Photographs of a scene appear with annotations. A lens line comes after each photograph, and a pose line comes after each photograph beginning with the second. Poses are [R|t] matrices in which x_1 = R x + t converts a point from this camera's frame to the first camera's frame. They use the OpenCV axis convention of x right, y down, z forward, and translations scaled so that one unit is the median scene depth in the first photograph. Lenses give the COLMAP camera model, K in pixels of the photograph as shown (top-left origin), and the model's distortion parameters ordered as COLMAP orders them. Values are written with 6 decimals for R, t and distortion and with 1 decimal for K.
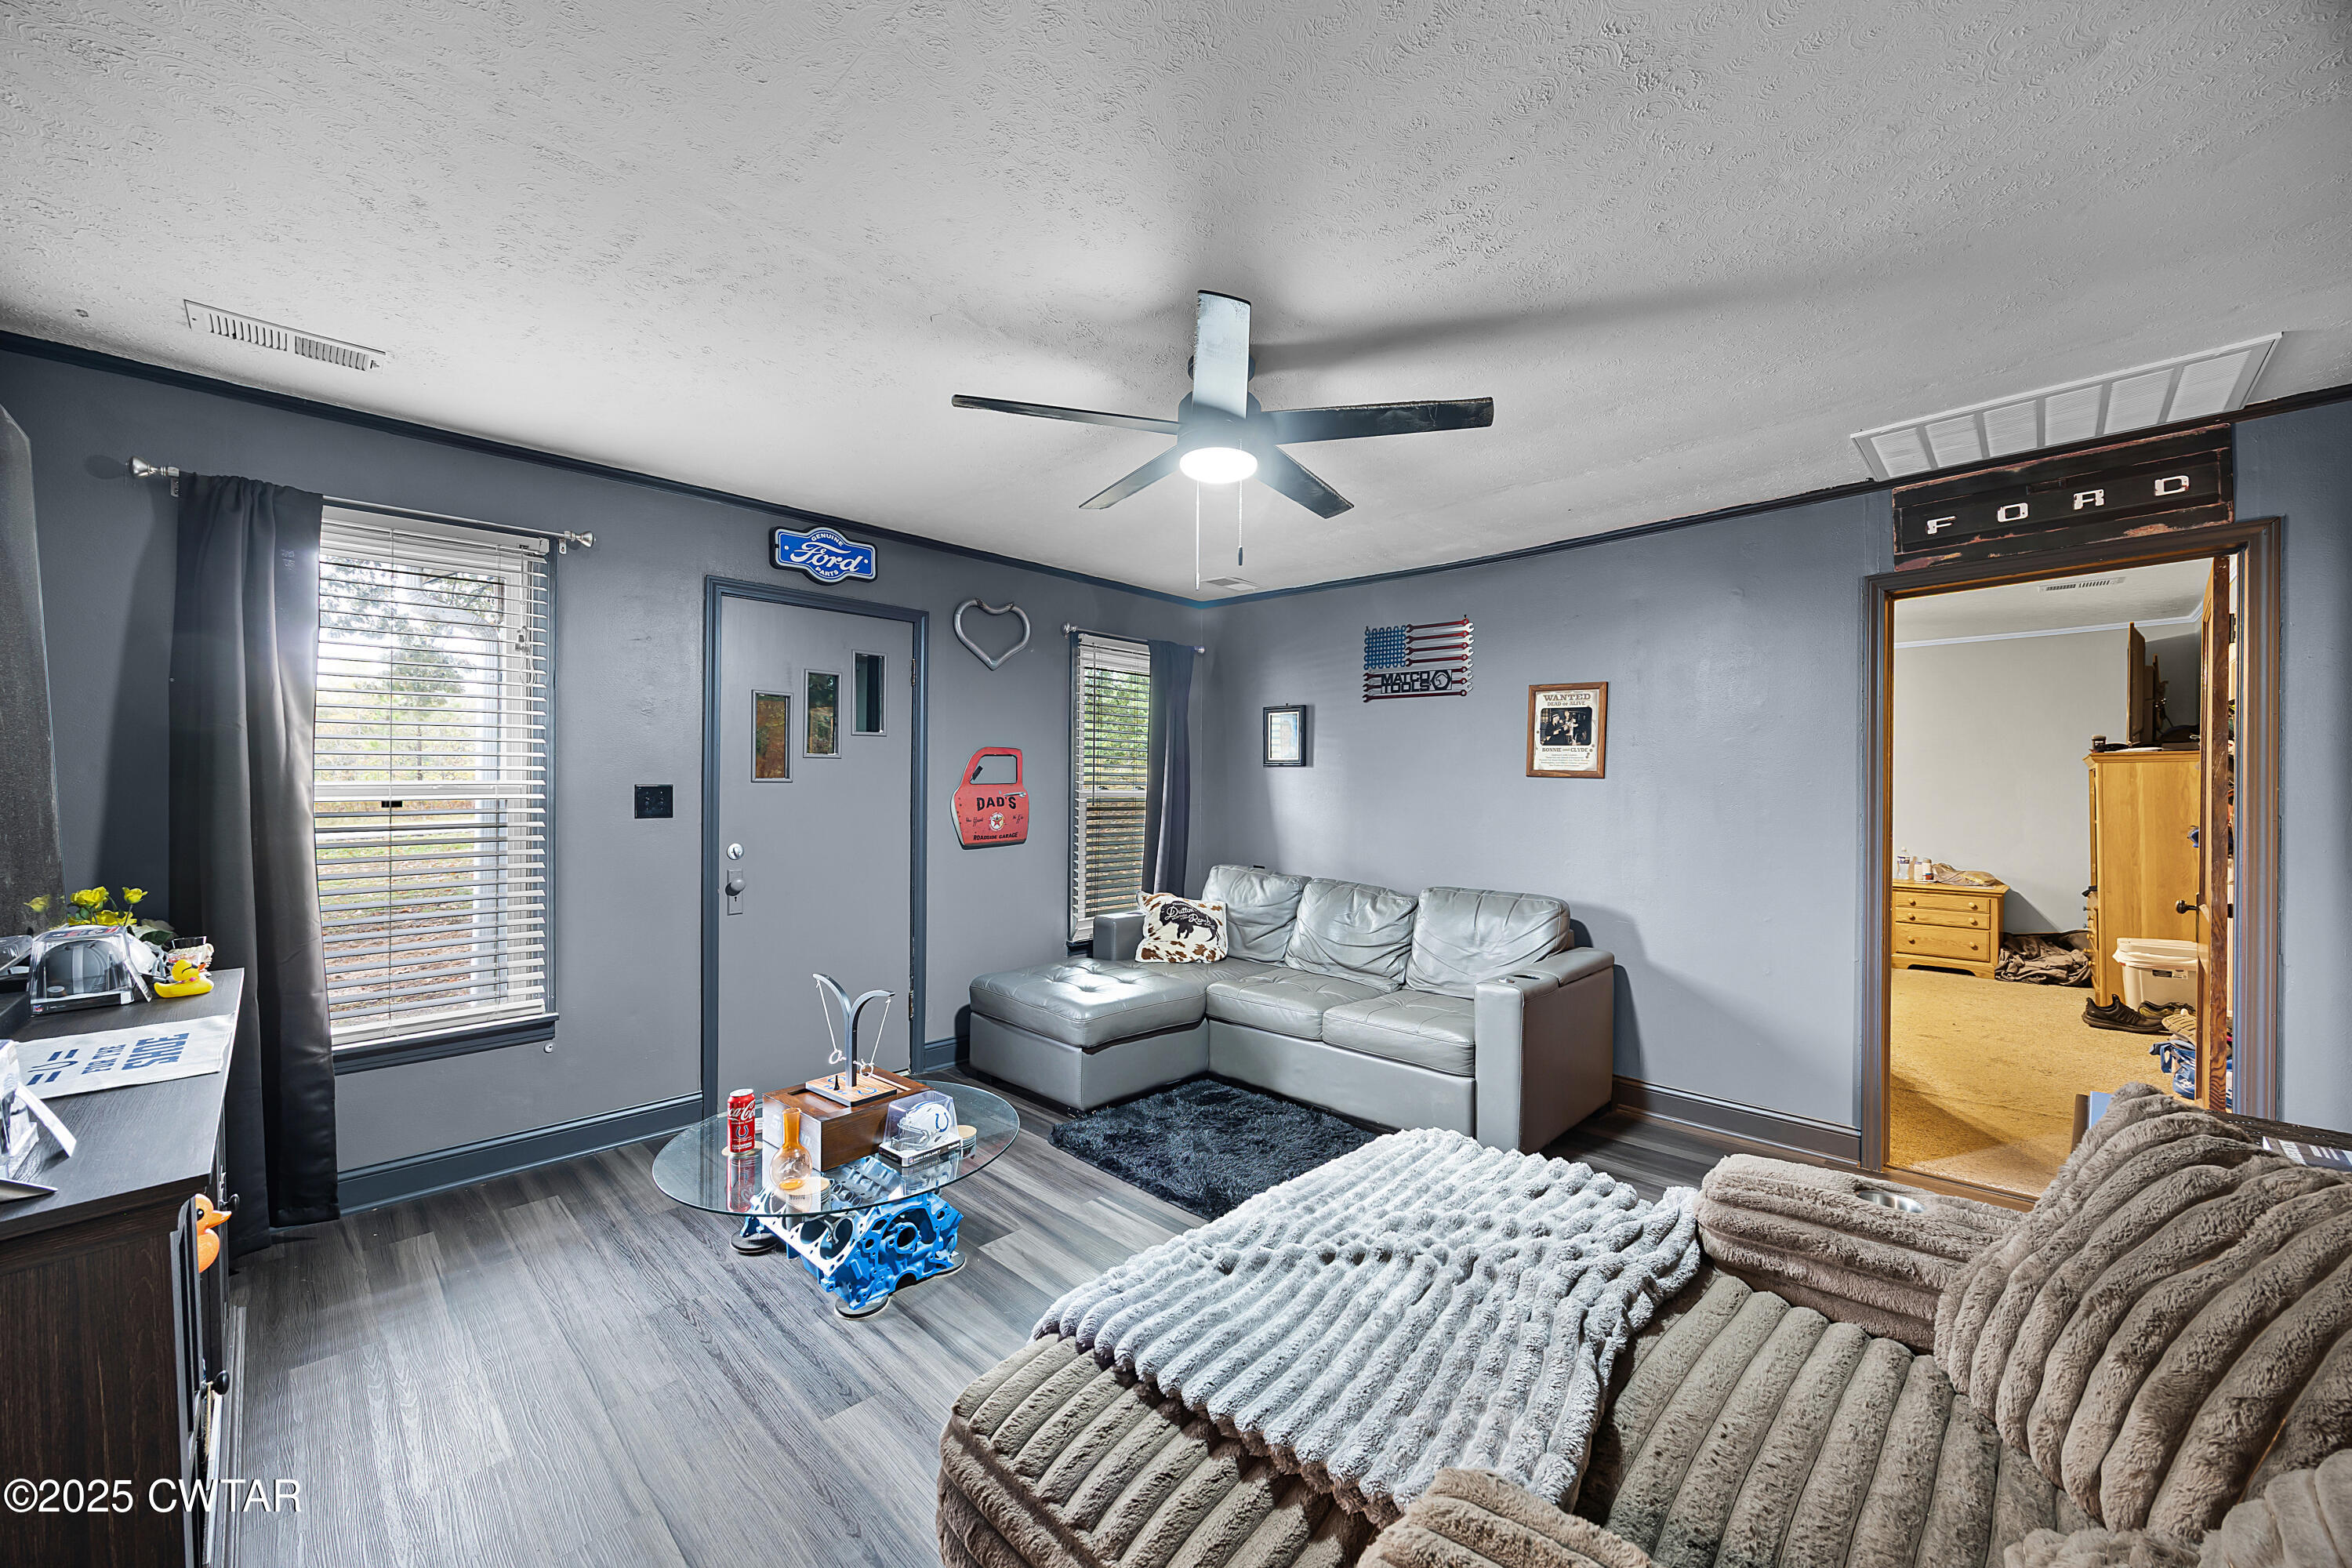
lens RADIAL K [[909.3, 0, 1179.8], [0, 909.3, 787.2], [0, 0, 1]] dist [-0.002224, -0.000166]
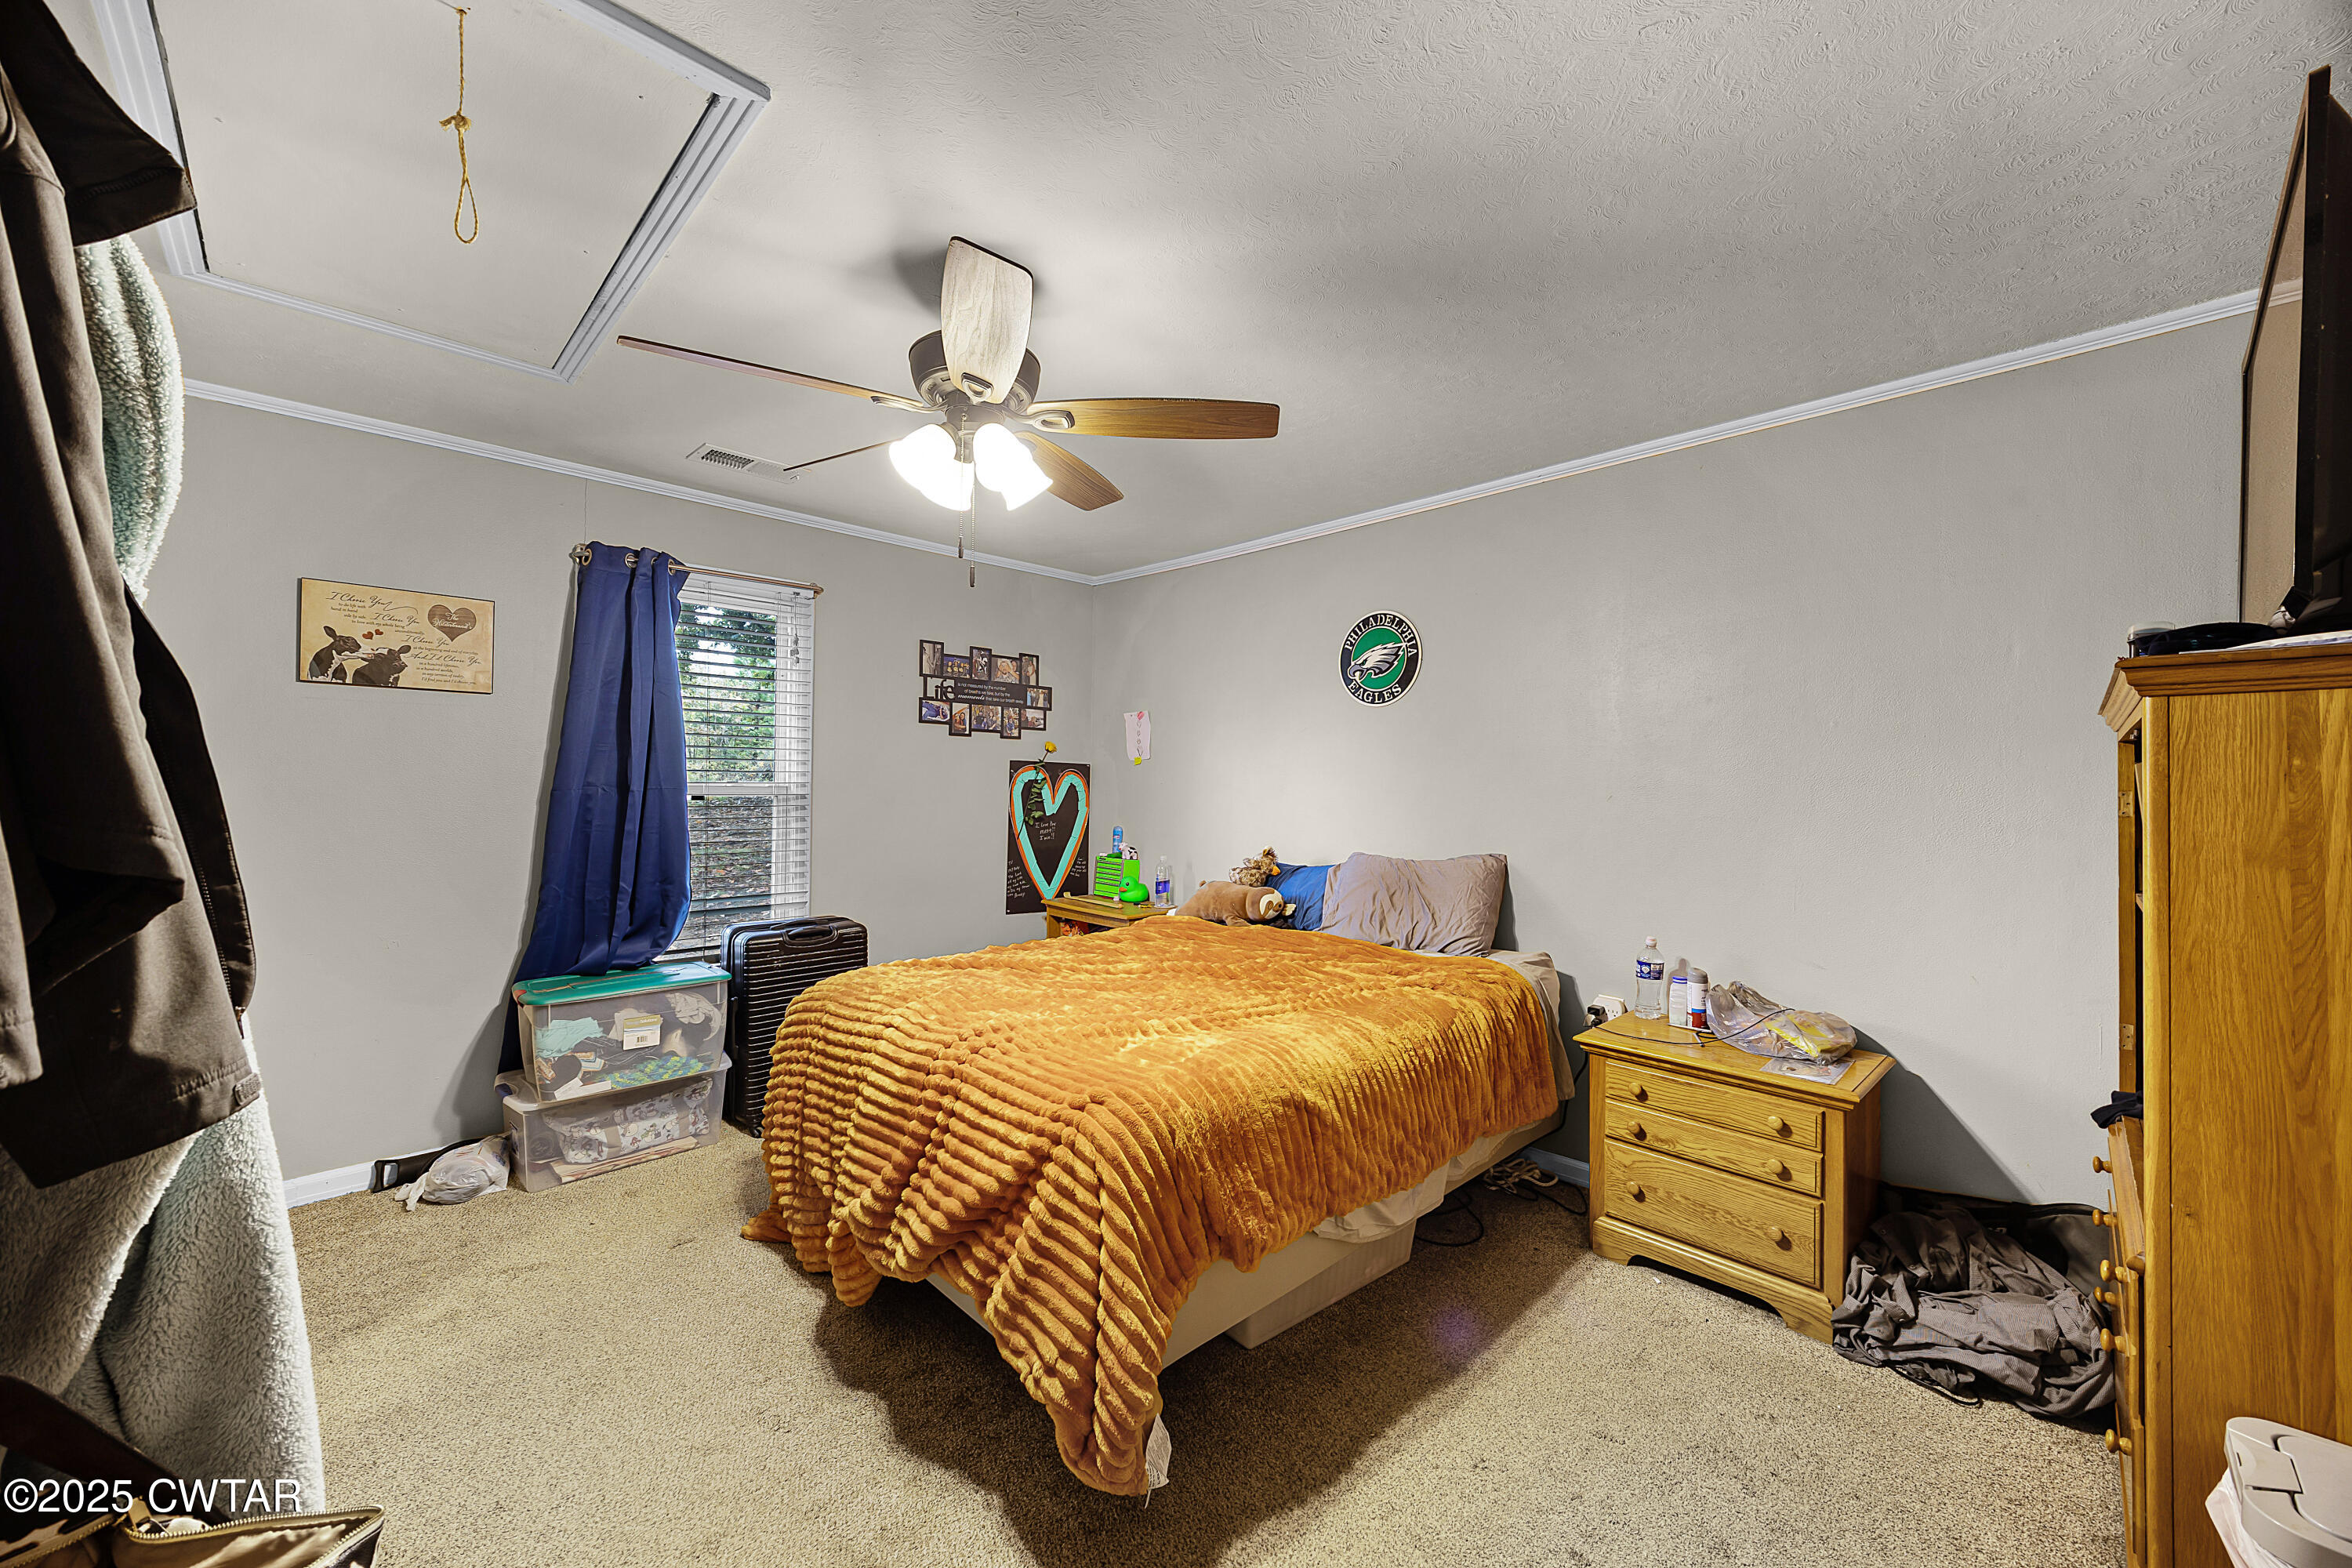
lens RADIAL K [[909.3, 0, 1172.9], [0, 909.3, 782.8], [0, 0, 1]] dist [-0.002224, -0.000166]
pose [[0.999363, 0.018105, -0.030767, 0.659960], [-0.018182, 0.999832, -0.002215, 0.002652], [0.030722, 0.002773, 0.999524, 0.652250]]
